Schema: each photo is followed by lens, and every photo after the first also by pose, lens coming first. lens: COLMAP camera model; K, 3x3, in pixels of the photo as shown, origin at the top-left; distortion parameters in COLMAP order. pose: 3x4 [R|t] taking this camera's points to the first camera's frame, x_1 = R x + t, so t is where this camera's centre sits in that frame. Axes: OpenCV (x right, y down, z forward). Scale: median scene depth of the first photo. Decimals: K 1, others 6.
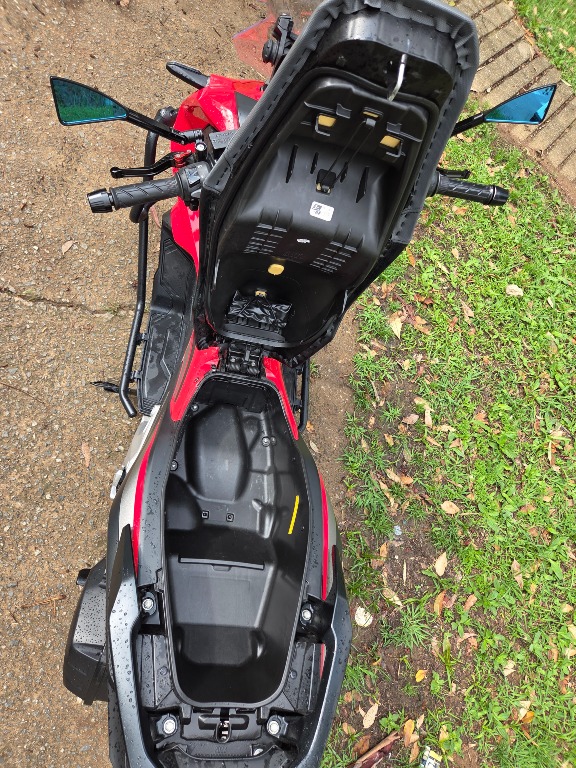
lens RADIAL K [[507.9, 0, 288.0], [0, 507.9, 384.0], [0, 0, 1]] dist [0.032521, -0.042759]
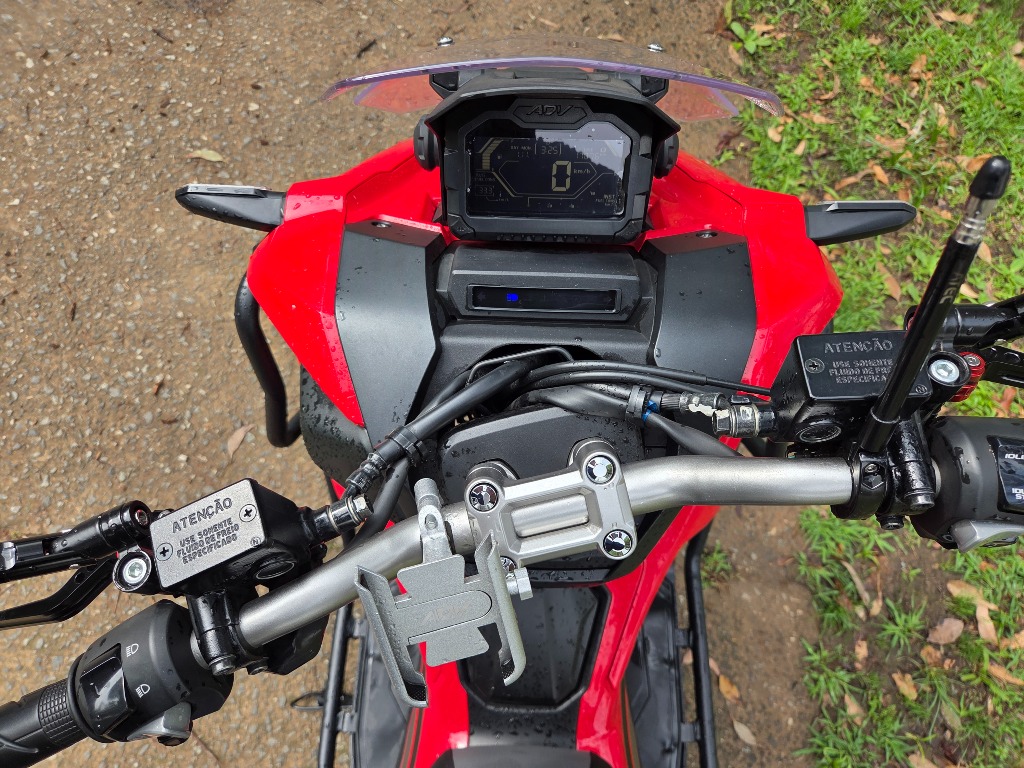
lens RADIAL K [[677.1, 0, 512.0], [0, 677.1, 384.0], [0, 0, 1]] dist [0.032521, -0.042759]
pose [[0.952755, -0.147458, -0.265544, 0.057620], [0.145370, 0.988992, -0.027616, -0.215642], [0.266693, -0.012291, 0.963703, 0.285552]]
